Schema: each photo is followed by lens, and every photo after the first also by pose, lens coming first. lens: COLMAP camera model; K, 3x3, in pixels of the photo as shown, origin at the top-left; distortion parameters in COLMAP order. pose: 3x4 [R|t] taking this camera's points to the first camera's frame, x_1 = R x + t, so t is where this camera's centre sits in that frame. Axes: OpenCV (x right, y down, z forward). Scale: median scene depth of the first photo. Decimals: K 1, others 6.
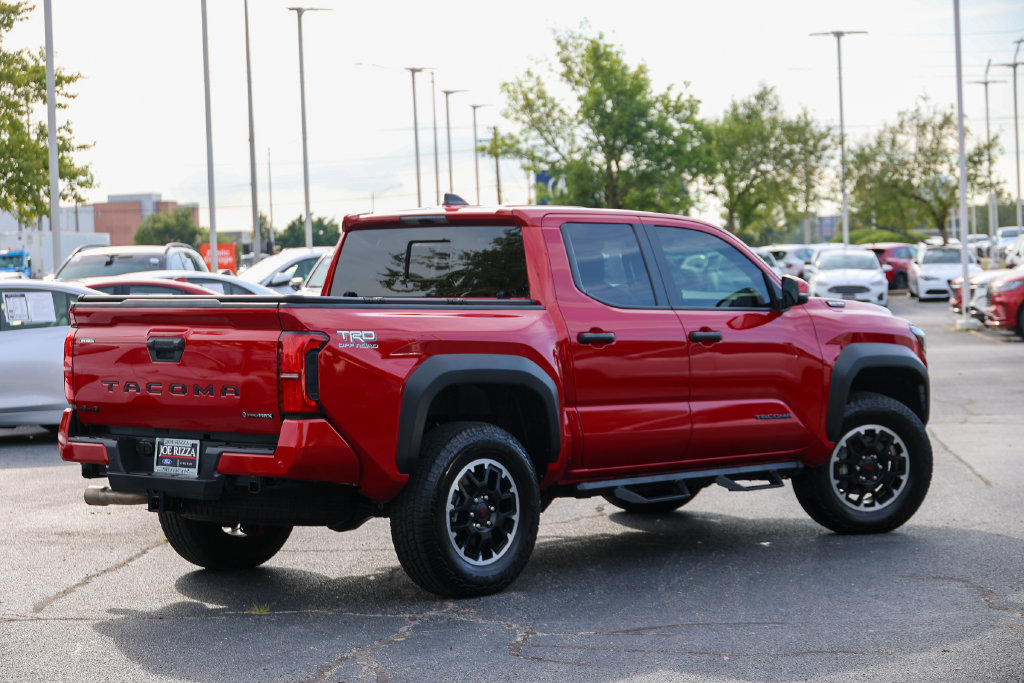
lens RADIAL K [[2515.2, 0, 509.3], [0, 2515.2, 340.8], [0, 0, 1]] dist [-0.056956, -0.612826]
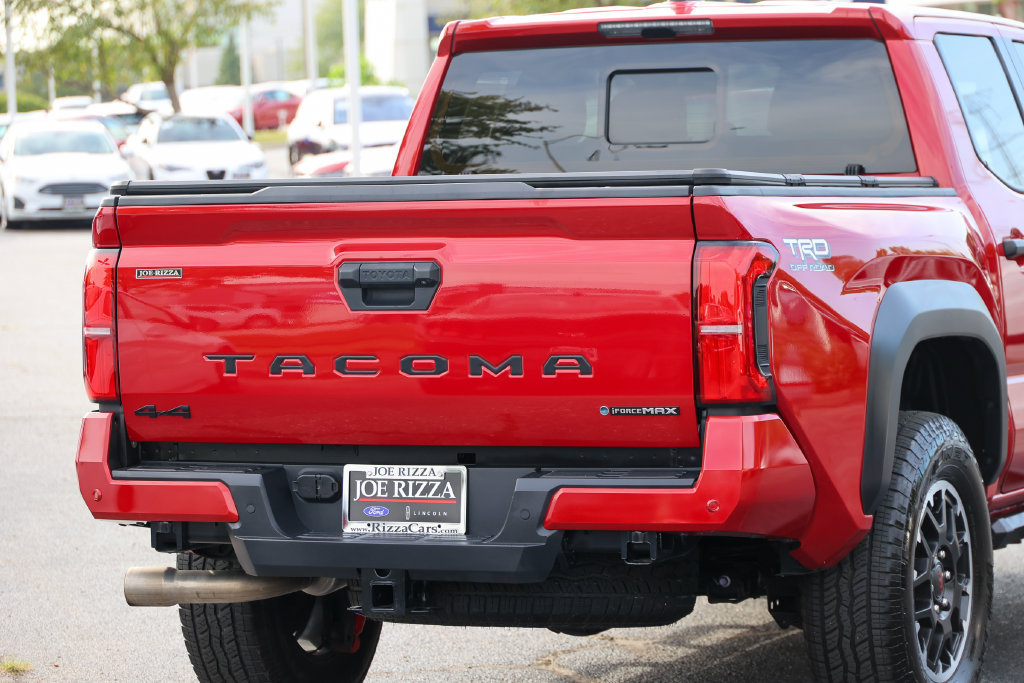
lens RADIAL K [[4198.1, 0, 512.0], [0, 4198.1, 341.5], [0, 0, 1]] dist [-0.146582, -4.143414]
pose [[0.945012, -0.028671, 0.325777, -0.351689], [0.023967, 0.999543, 0.018443, -0.000243], [-0.326157, -0.009621, 0.945267, 0.189577]]
